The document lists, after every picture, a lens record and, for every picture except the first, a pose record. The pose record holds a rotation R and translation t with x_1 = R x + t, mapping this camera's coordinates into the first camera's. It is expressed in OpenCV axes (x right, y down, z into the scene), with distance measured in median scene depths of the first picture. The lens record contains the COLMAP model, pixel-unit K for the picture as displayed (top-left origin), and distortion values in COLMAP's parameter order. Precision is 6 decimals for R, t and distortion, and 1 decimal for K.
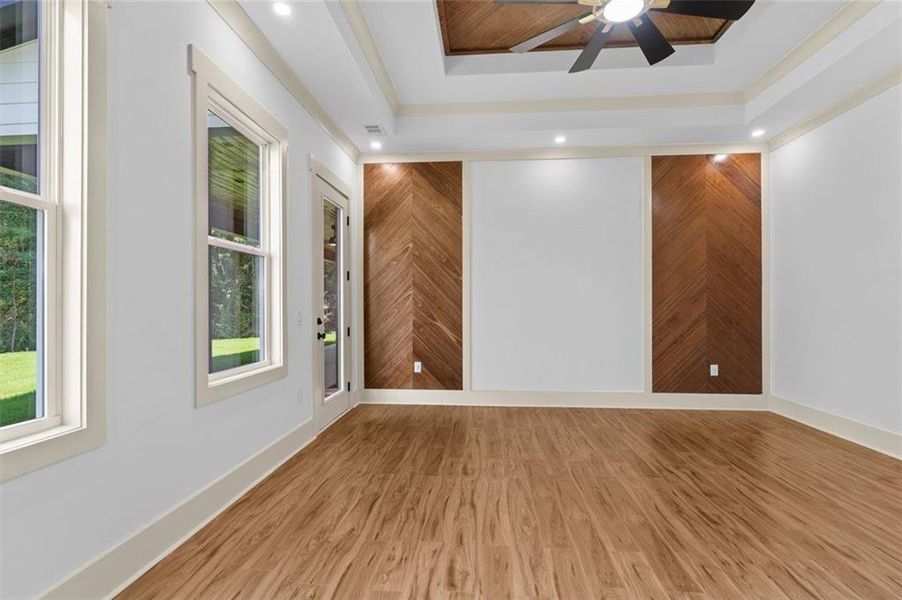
lens RADIAL K [[418.9, 0, 453.9], [0, 418.9, 297.8], [0, 0, 1]] dist [-0.004113, 0.002866]
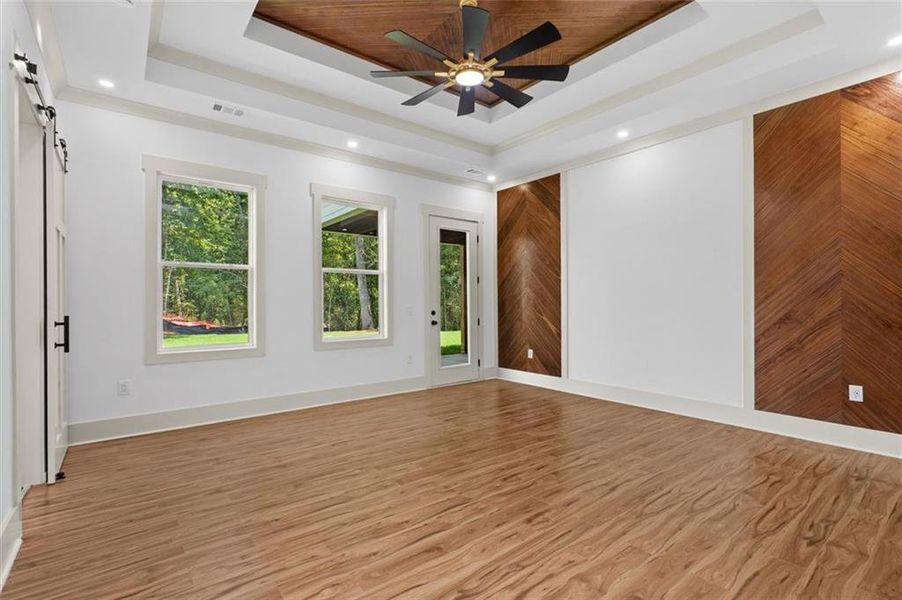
lens RADIAL K [[418.9, 0, 460.9], [0, 418.9, 297.4], [0, 0, 1]] dist [-0.004113, 0.002866]
pose [[0.683707, -0.012027, -0.729657, 0.924326], [0.015950, 0.999872, -0.001536, 0.004146], [0.729582, -0.010587, 0.683811, 0.051431]]
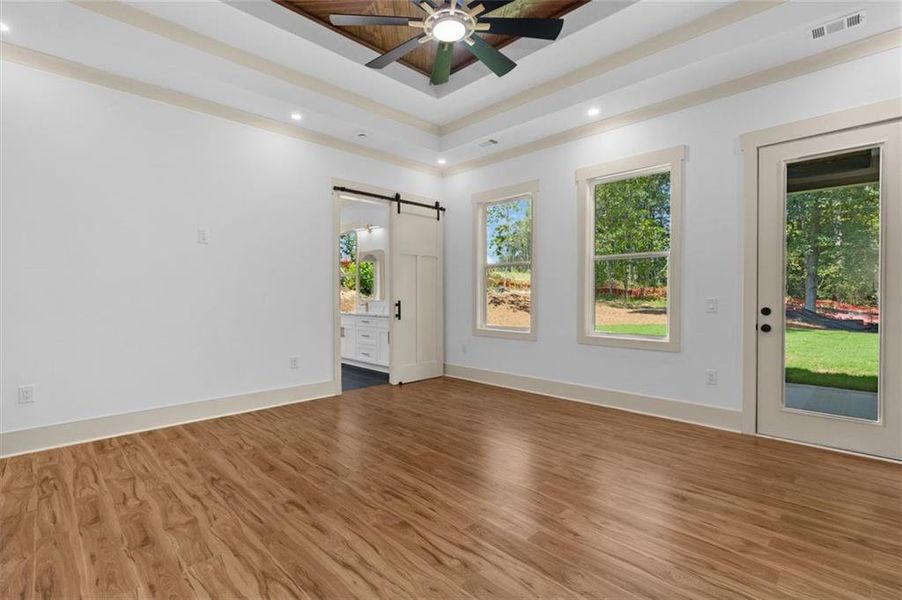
lens RADIAL K [[418.9, 0, 451.6], [0, 418.9, 298.3], [0, 0, 1]] dist [-0.004113, 0.002866]
pose [[-0.652613, 0.009178, -0.757636, 0.866639], [0.014734, 0.999891, -0.000578, 0.019168], [0.757548, -0.011540, -0.652677, 1.197452]]
